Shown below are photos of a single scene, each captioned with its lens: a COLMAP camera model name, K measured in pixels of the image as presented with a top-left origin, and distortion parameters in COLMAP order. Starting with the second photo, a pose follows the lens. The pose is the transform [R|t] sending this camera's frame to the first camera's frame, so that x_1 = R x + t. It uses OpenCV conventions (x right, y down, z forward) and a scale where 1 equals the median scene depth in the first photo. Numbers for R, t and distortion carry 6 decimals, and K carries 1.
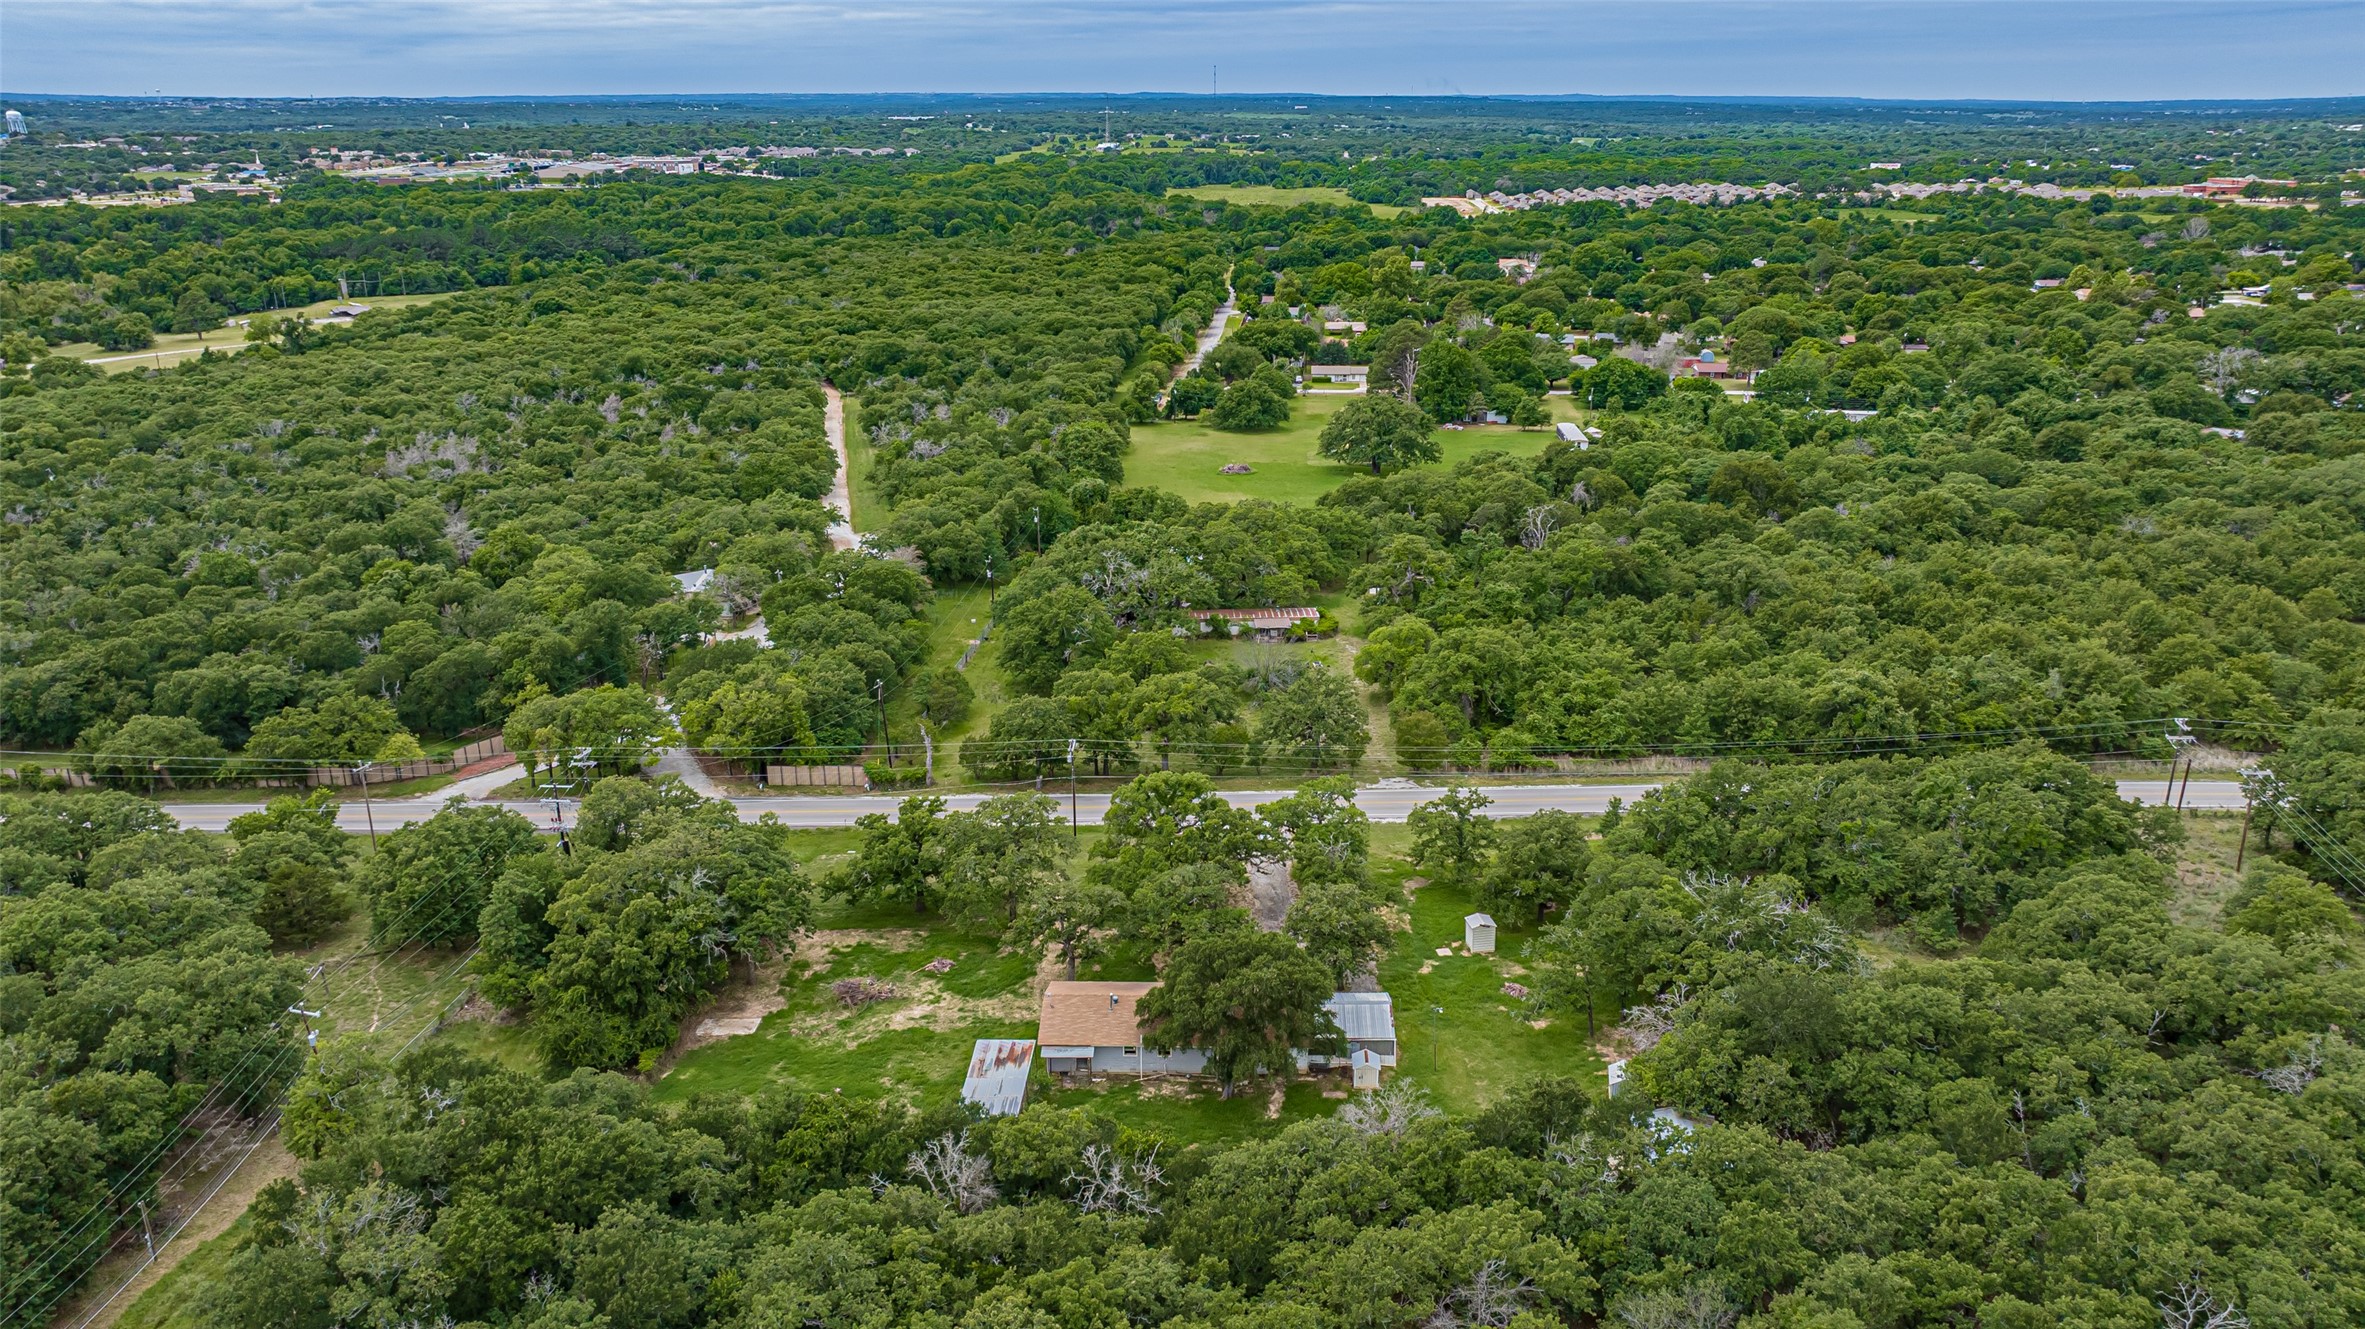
lens RADIAL K [[1628.3, 0, 1182.5], [0, 1628.3, 664.5], [0, 0, 1]] dist [-0.044246, 0.032696]
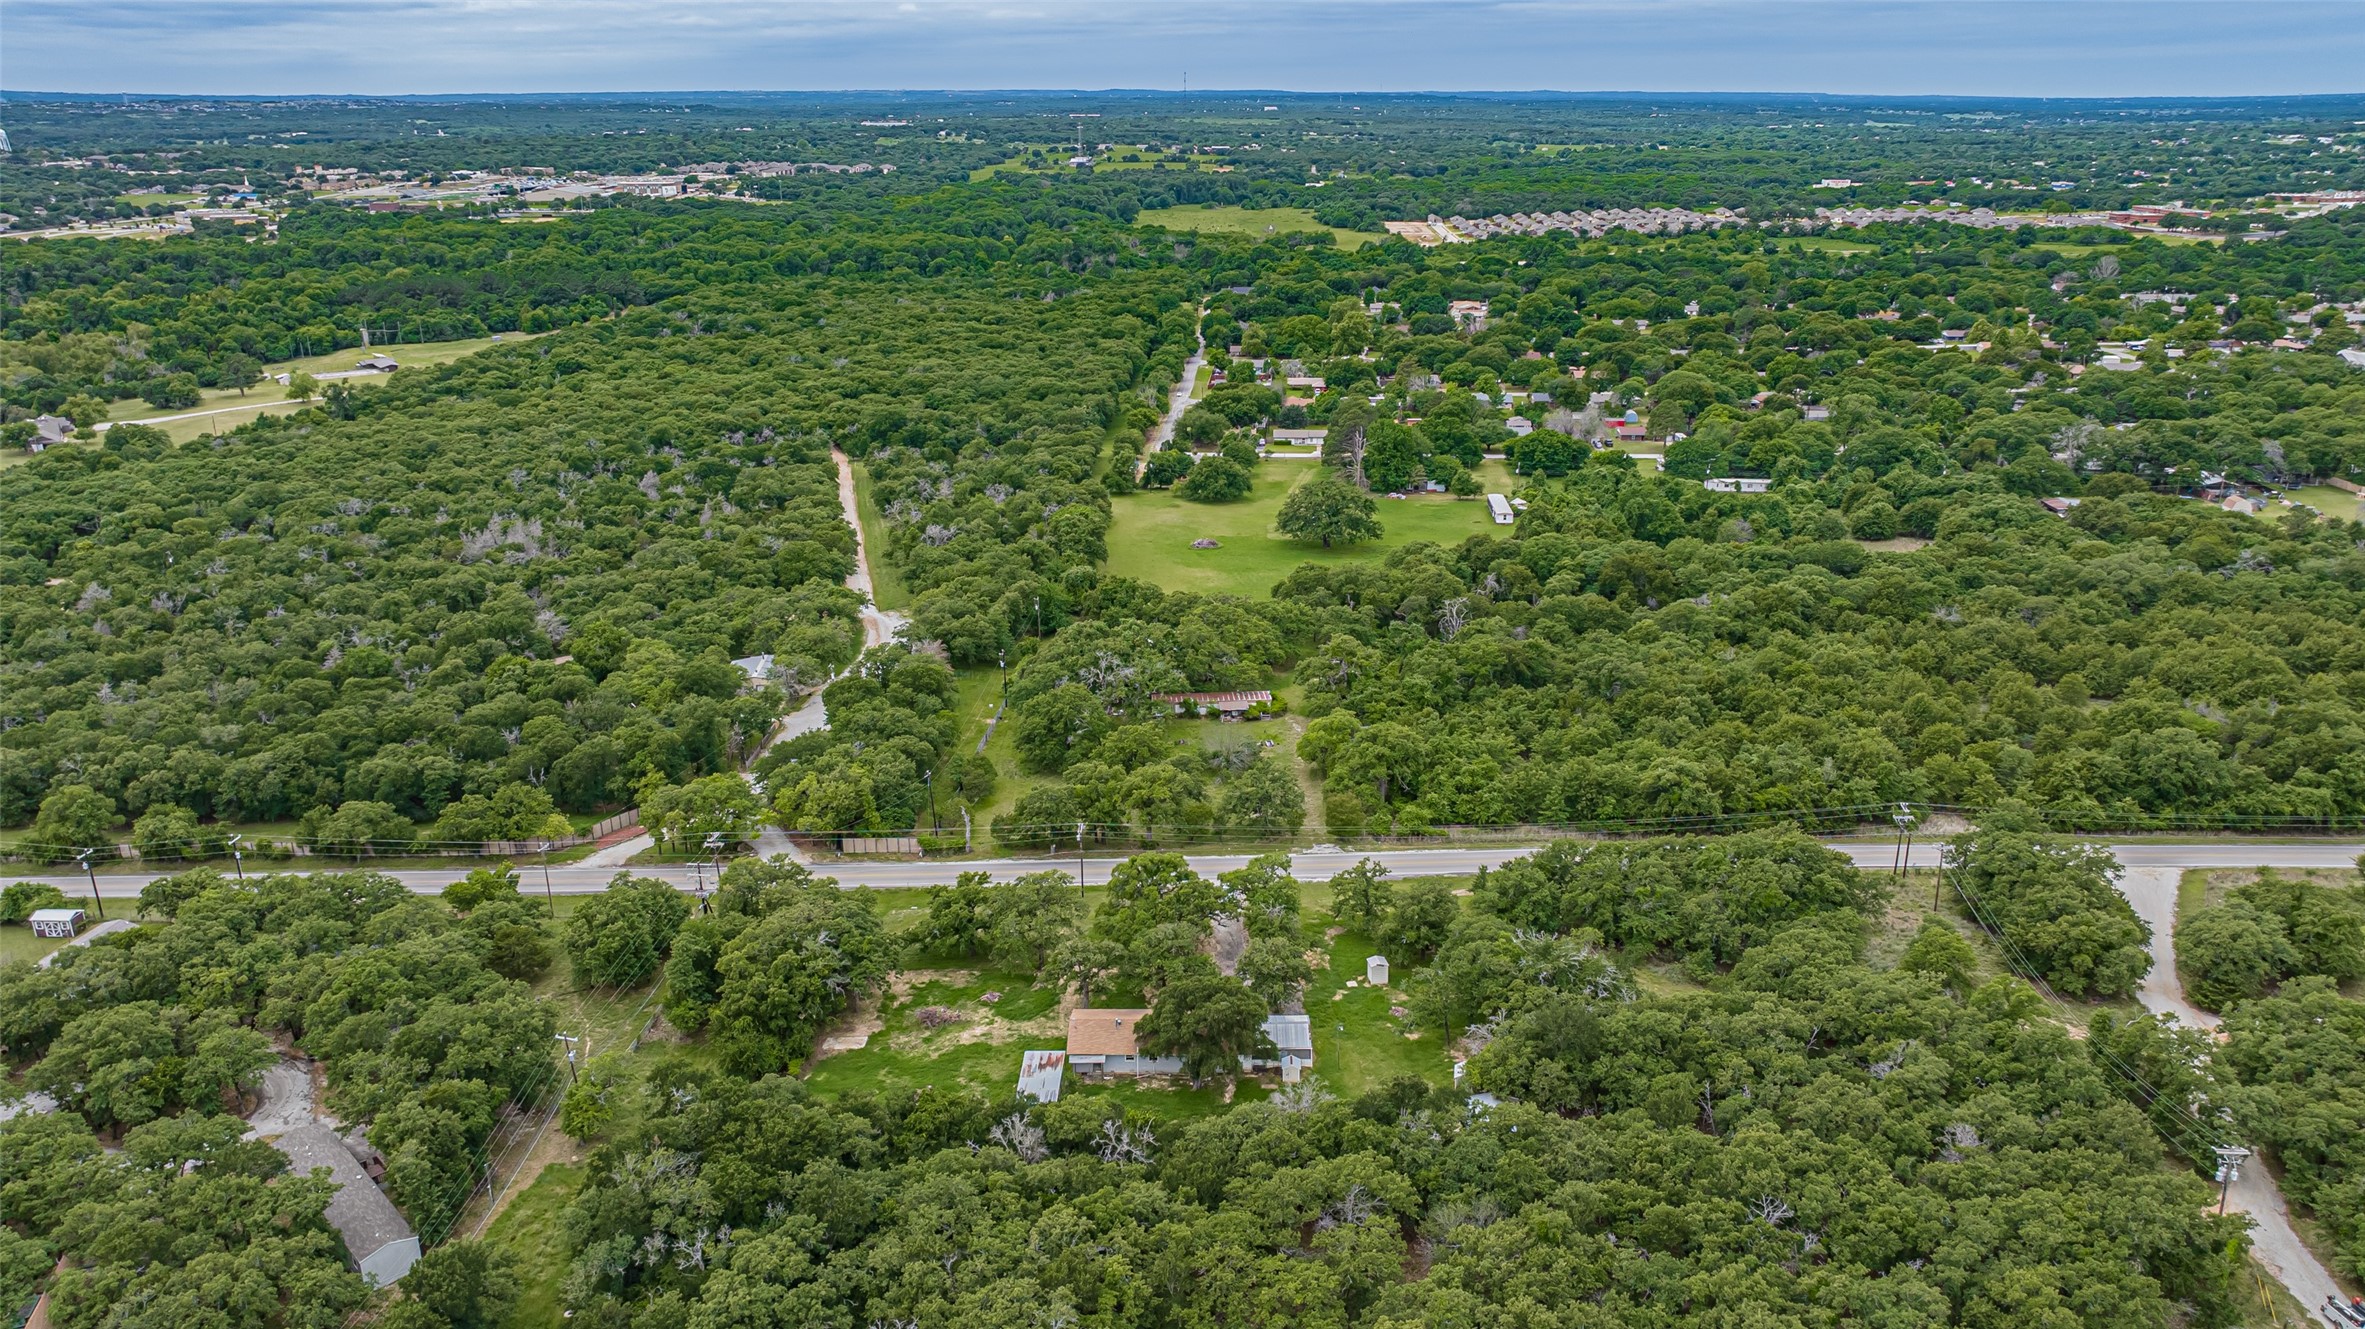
lens RADIAL K [[1628.3, 0, 1182.5], [0, 1628.3, 664.5], [0, 0, 1]] dist [-0.044246, 0.032696]
pose [[0.999848, -0.005596, 0.016496, -0.004184], [0.005543, 0.999979, 0.003271, -0.071131], [-0.016514, -0.003179, 0.999859, -0.271890]]
